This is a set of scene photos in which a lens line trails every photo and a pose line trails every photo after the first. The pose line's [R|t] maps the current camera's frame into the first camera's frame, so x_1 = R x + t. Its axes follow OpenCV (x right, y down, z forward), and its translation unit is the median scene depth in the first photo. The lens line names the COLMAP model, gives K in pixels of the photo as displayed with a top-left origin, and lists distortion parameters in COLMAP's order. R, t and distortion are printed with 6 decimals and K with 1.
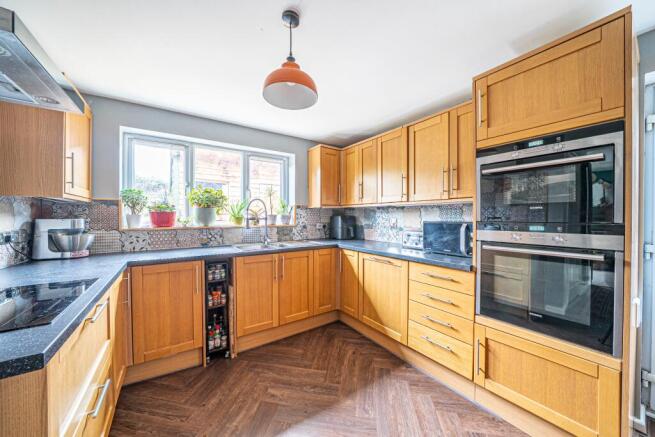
lens RADIAL K [[228.1, 0, 323.1], [0, 228.1, 218.2], [0, 0, 1]] dist [-0.018155, 0.000084]
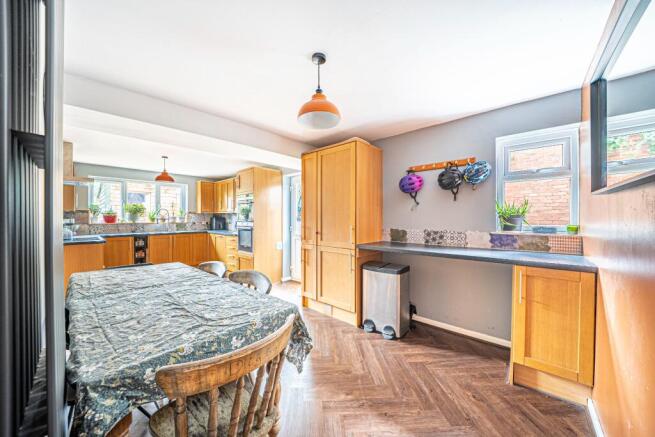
lens RADIAL K [[228.1, 0, 323.4], [0, 228.1, 217.4], [0, 0, 1]] dist [-0.018155, 0.000084]
pose [[0.970998, 0.000085, 0.239086, 0.706149], [0.001797, 0.999969, -0.007655, 0.008370], [-0.239079, 0.007863, 0.970968, -1.484221]]
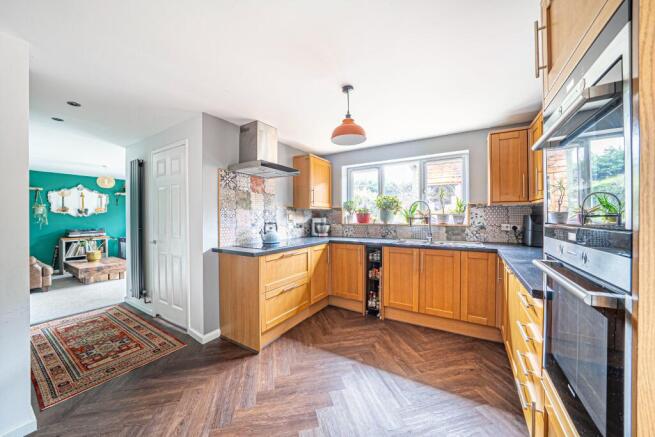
lens RADIAL K [[228.1, 0, 328.8], [0, 228.1, 218.0], [0, 0, 1]] dist [-0.018155, 0.000084]
pose [[0.428435, 0.002130, -0.903570, 0.642028], [-0.001147, 0.999998, 0.001813, 0.000408], [0.903572, 0.000259, 0.428437, 0.110568]]
